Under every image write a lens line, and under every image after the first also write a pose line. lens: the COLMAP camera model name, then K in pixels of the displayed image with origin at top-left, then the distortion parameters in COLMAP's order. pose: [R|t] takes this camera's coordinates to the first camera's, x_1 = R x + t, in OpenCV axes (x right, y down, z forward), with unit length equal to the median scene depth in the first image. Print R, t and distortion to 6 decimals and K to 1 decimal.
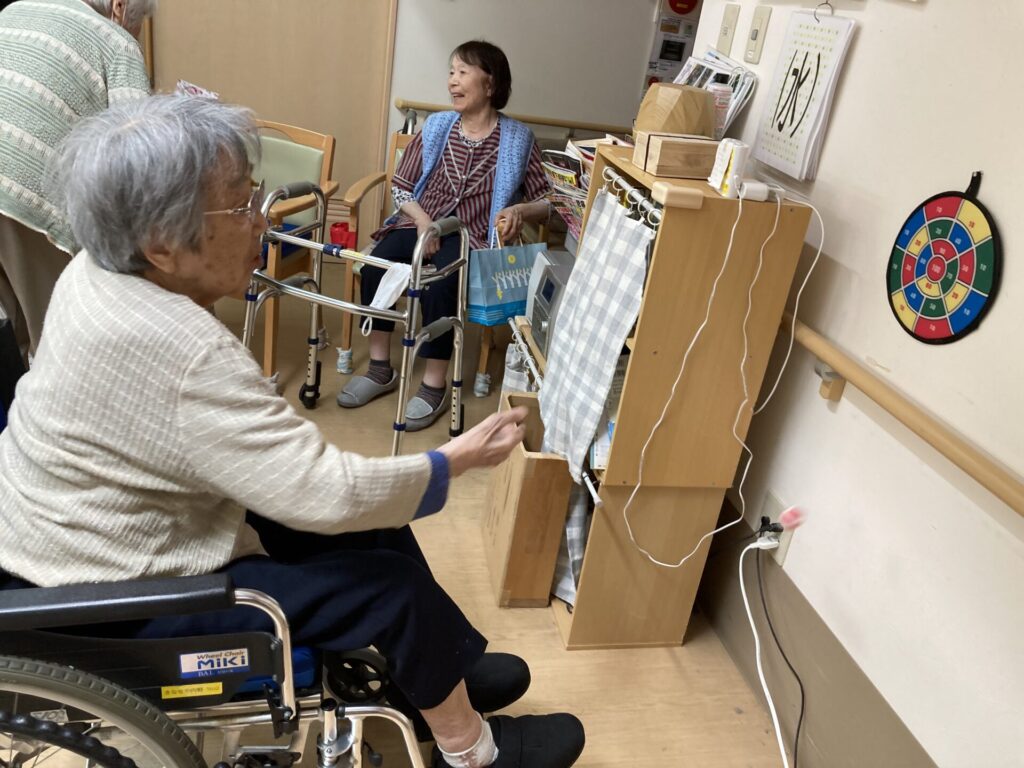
lens RADIAL K [[853.2, 0, 510.9], [0, 853.2, 364.1], [0, 0, 1]] dist [0.022588, -0.015961]
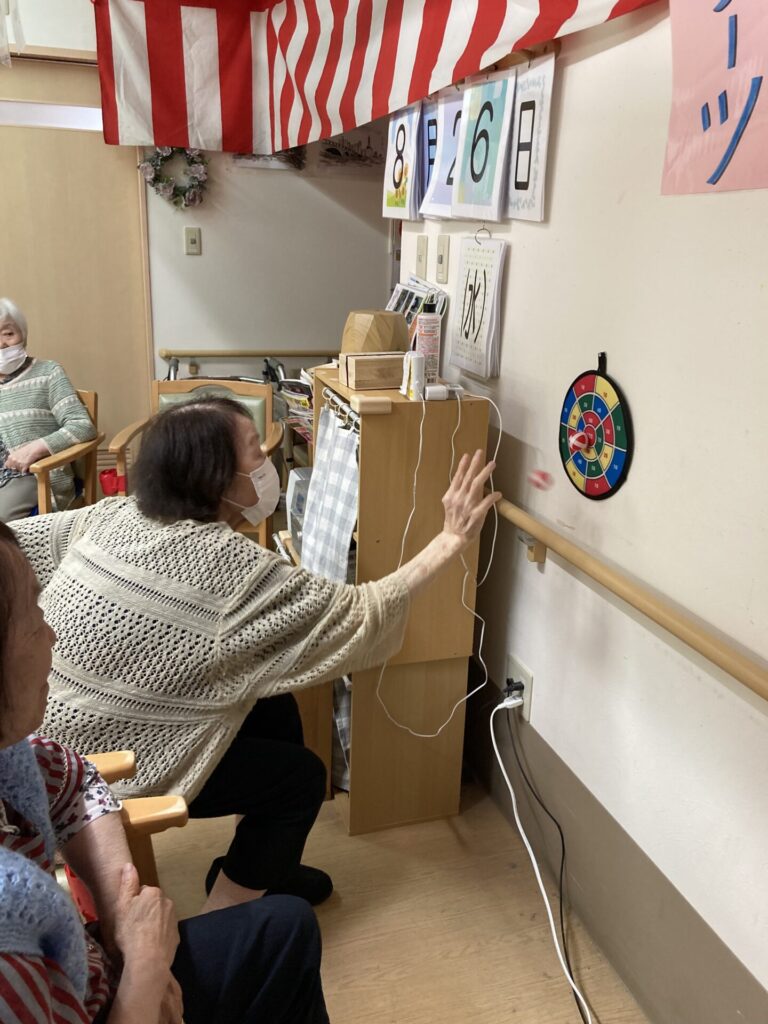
lens RADIAL K [[853.2, 0, 371.7], [0, 853.2, 488.0], [0, 0, 1]] dist [0.022588, -0.015961]
pose [[0.989359, -0.135225, 0.053690, 0.100236], [0.140561, 0.983631, -0.112755, 0.038388], [-0.037563, 0.119102, 0.992171, -0.112235]]
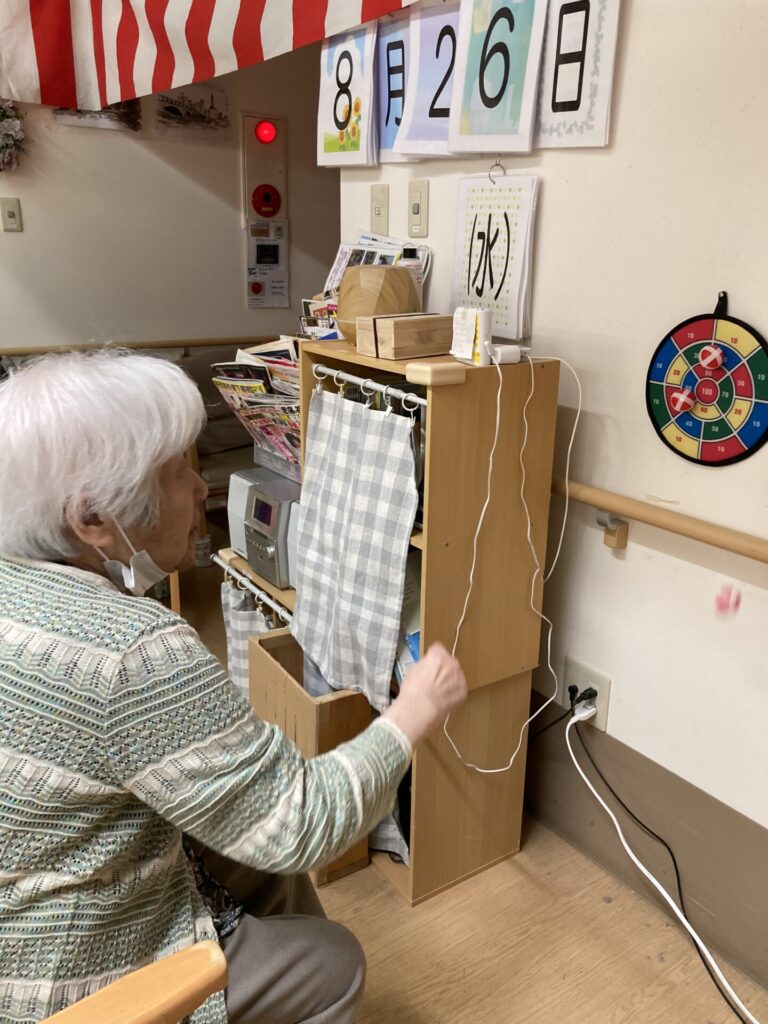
lens RADIAL K [[853.2, 0, 386.6], [0, 853.2, 491.7], [0, 0, 1]] dist [0.022588, -0.015961]
pose [[0.916181, -0.230417, 0.327902, -0.157551], [0.260794, 0.964033, -0.051250, -0.035196], [-0.304300, 0.132469, 0.943320, 0.144744]]
